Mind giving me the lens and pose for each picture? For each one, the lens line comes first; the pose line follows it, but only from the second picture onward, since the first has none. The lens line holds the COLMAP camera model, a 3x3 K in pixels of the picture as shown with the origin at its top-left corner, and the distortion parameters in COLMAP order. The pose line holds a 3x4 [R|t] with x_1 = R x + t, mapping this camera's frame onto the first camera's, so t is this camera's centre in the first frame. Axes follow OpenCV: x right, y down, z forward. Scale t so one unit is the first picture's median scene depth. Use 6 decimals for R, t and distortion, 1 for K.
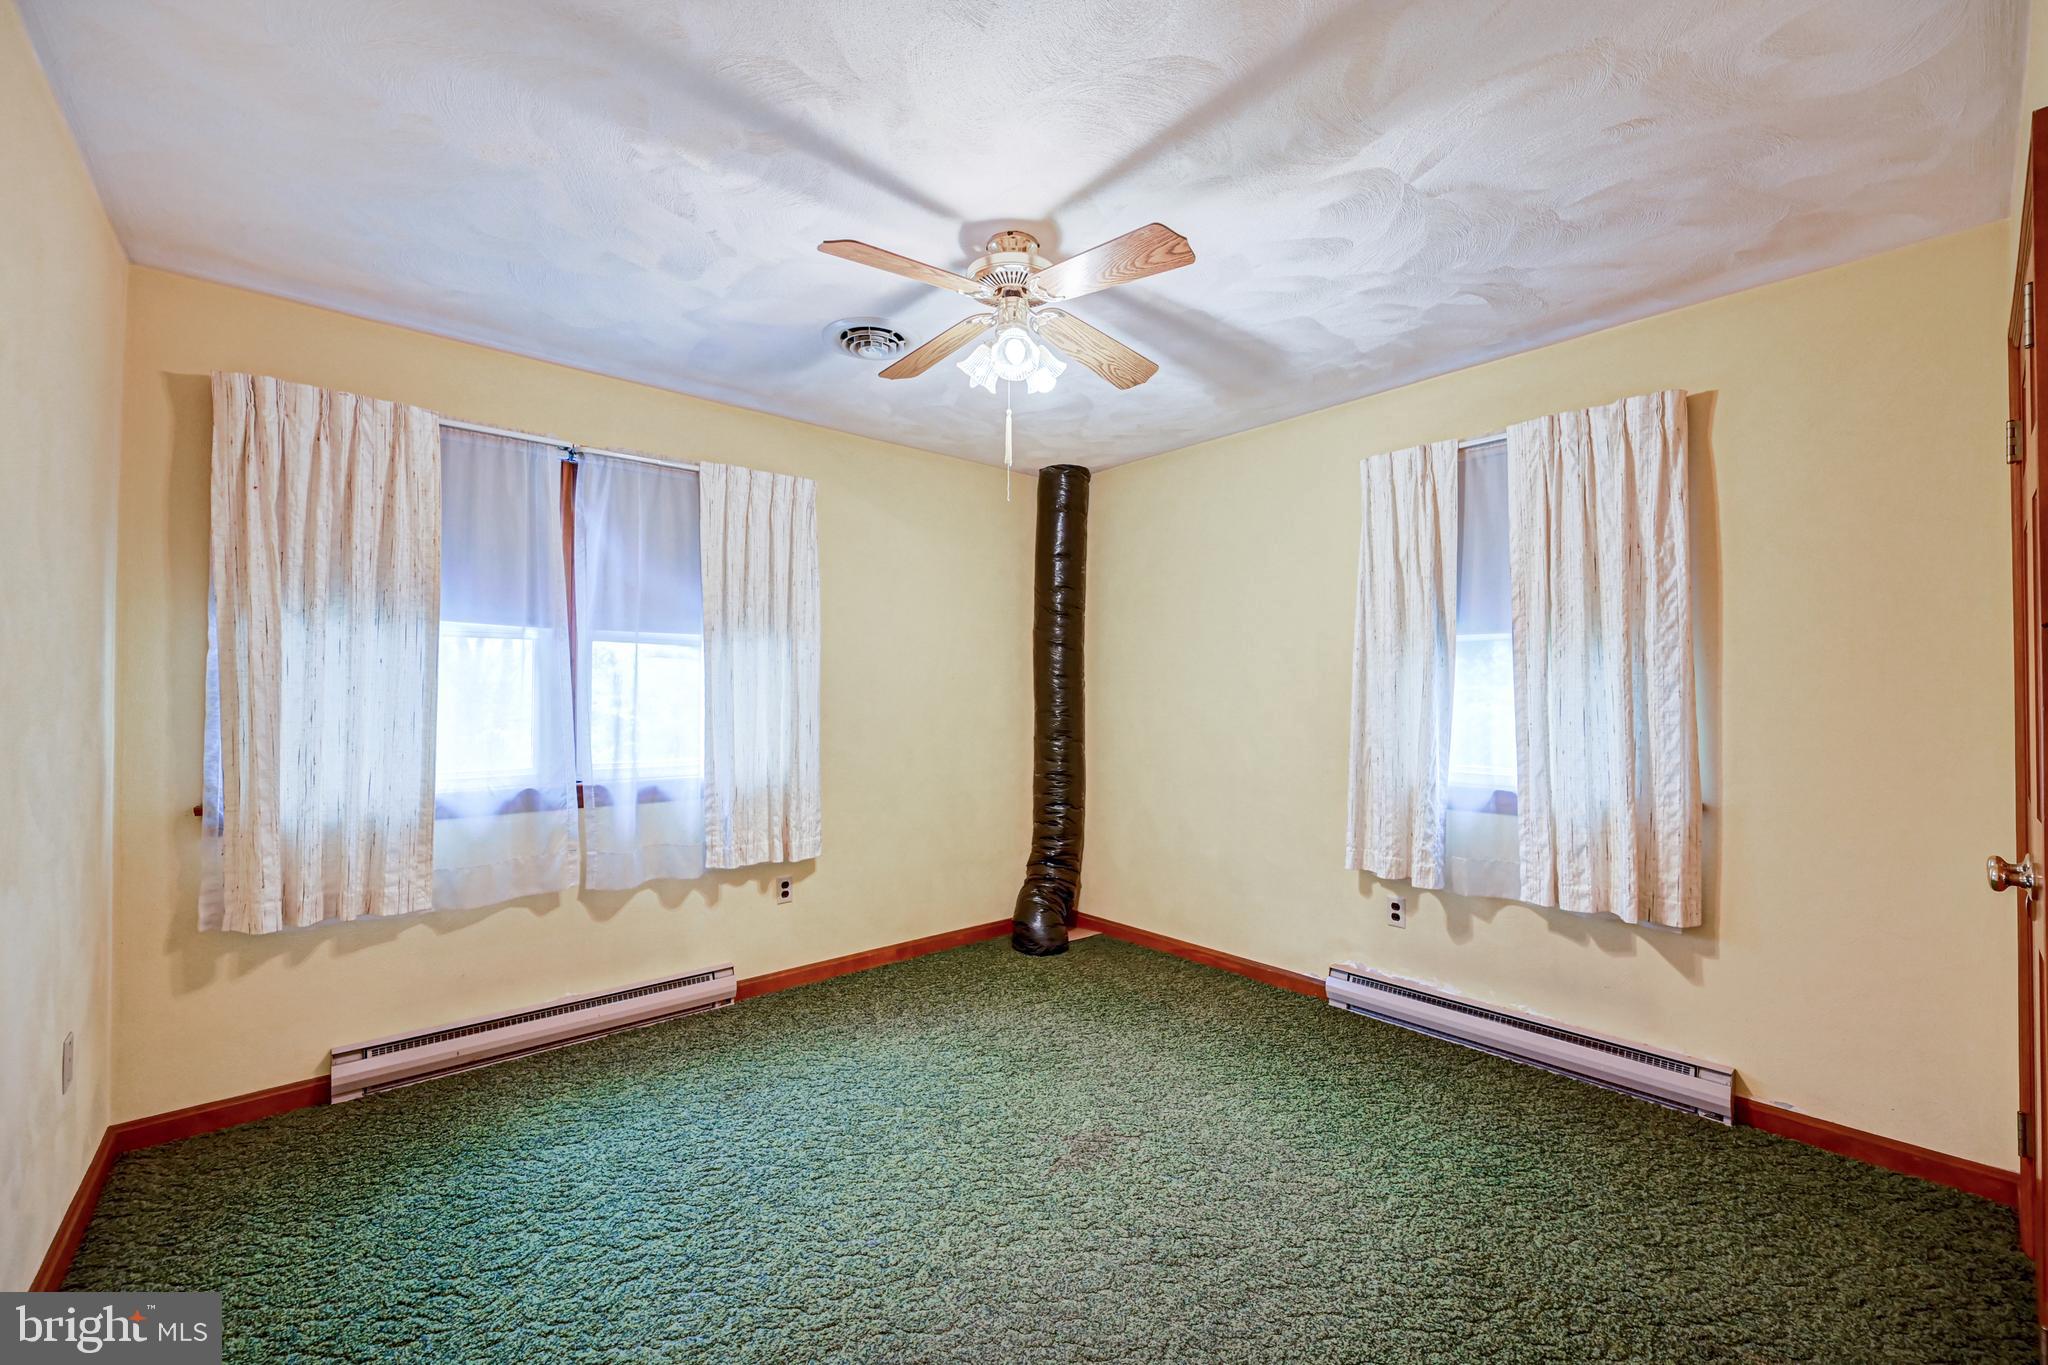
lens RADIAL K [[821.2, 0, 1024.0], [0, 821.2, 682.5], [0, 0, 1]] dist [0.000307, 0.000070]
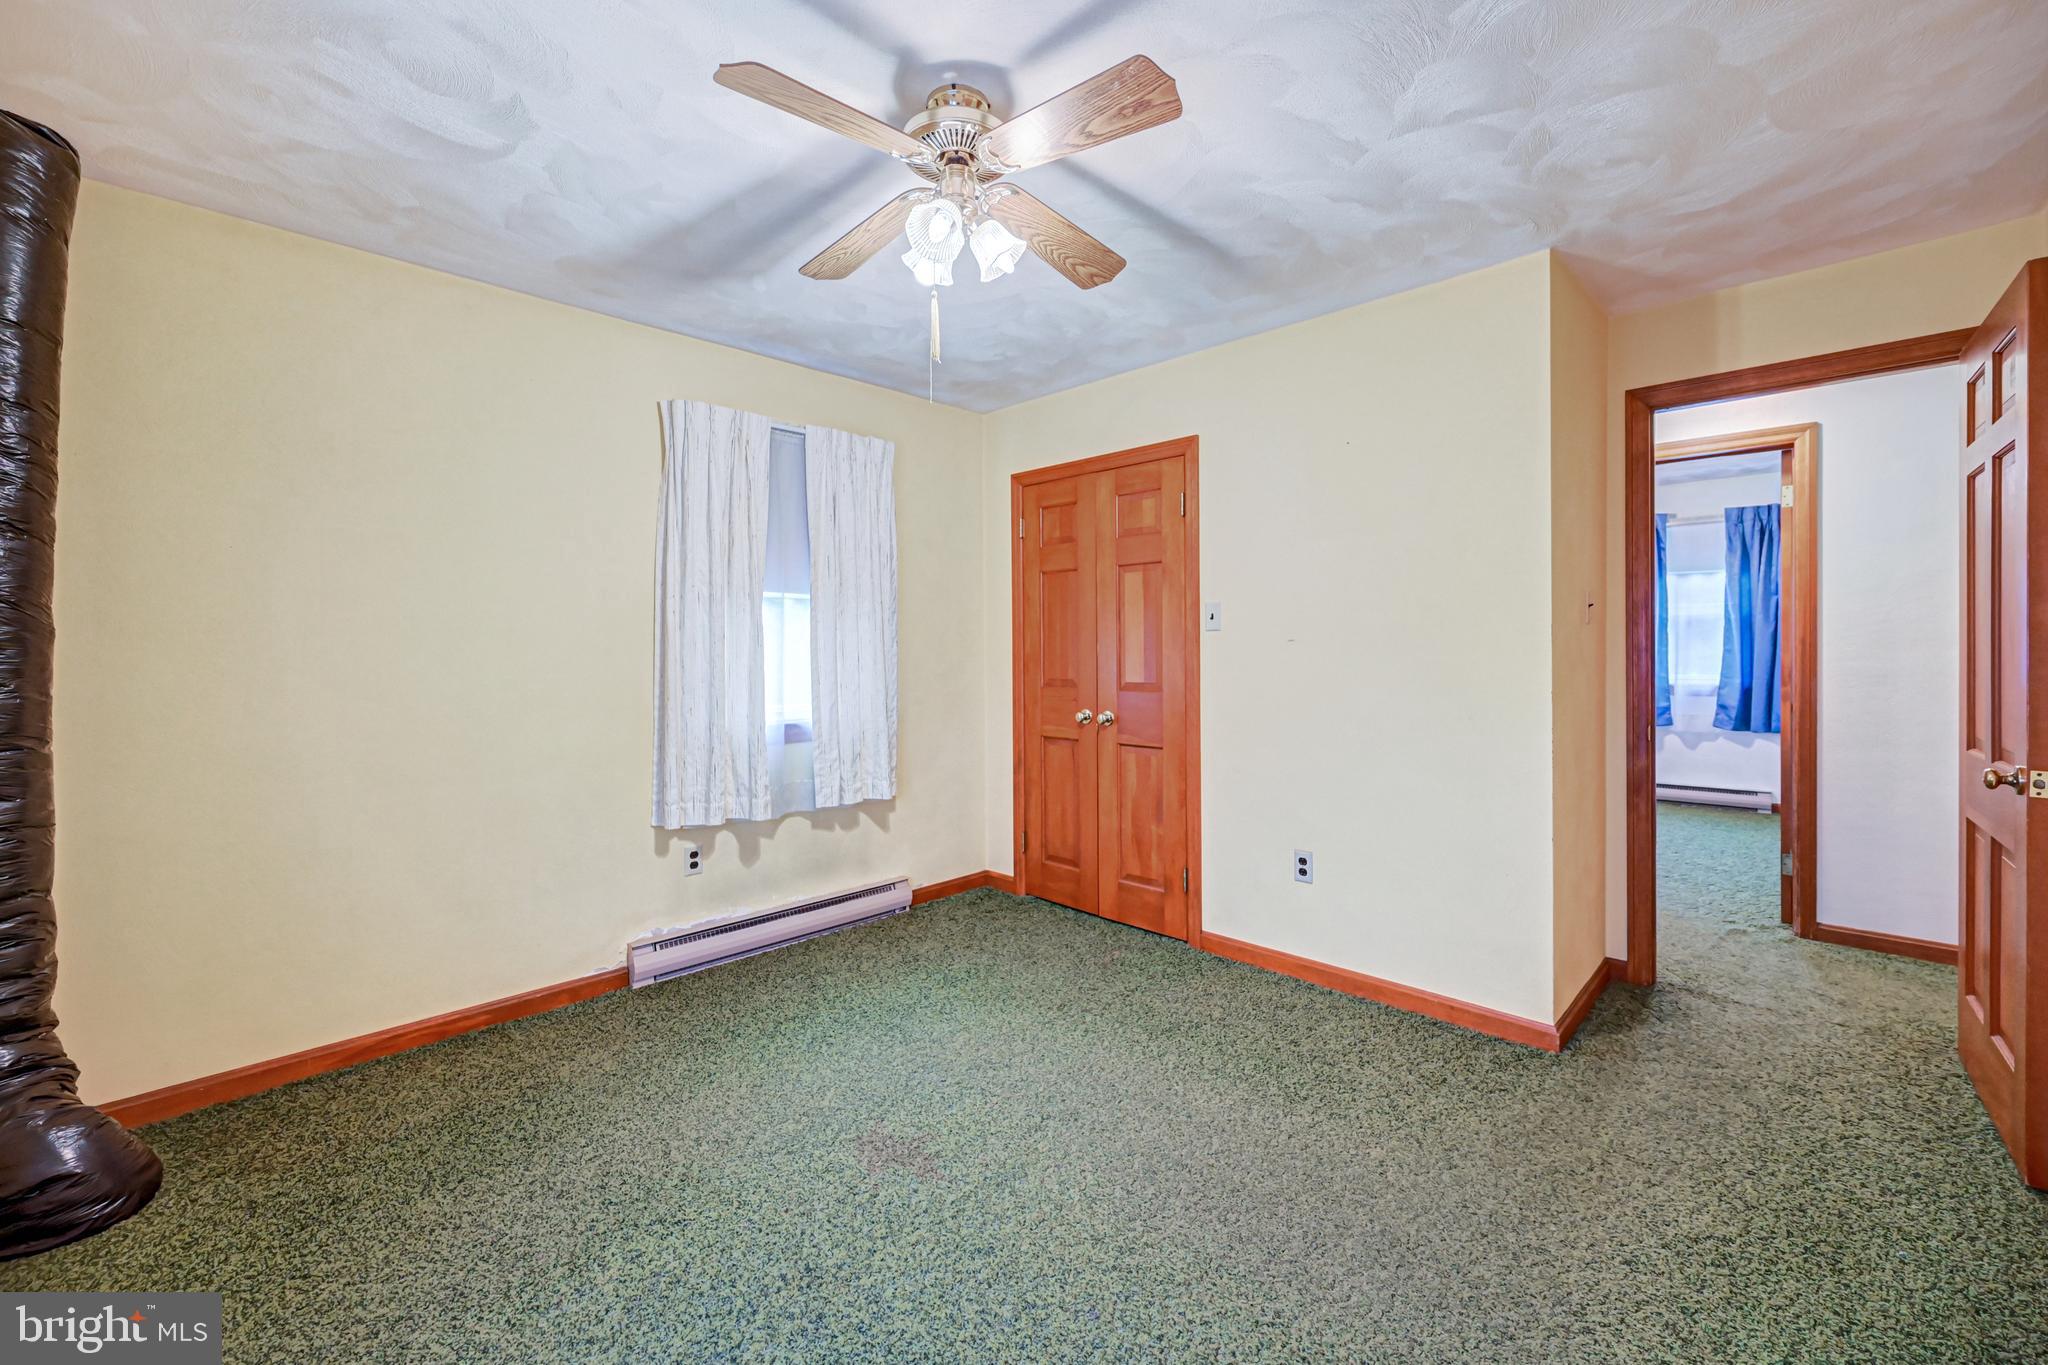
lens RADIAL K [[833.5, 0, 1023.0], [0, 833.5, 654.1], [0, 0, 1]] dist [-0.000635, -0.000043]
pose [[-0.069340, -0.007187, 0.997567, -0.626134], [-0.009664, 0.999932, 0.006532, 0.016919], [-0.997546, -0.009187, -0.069405, 0.707488]]
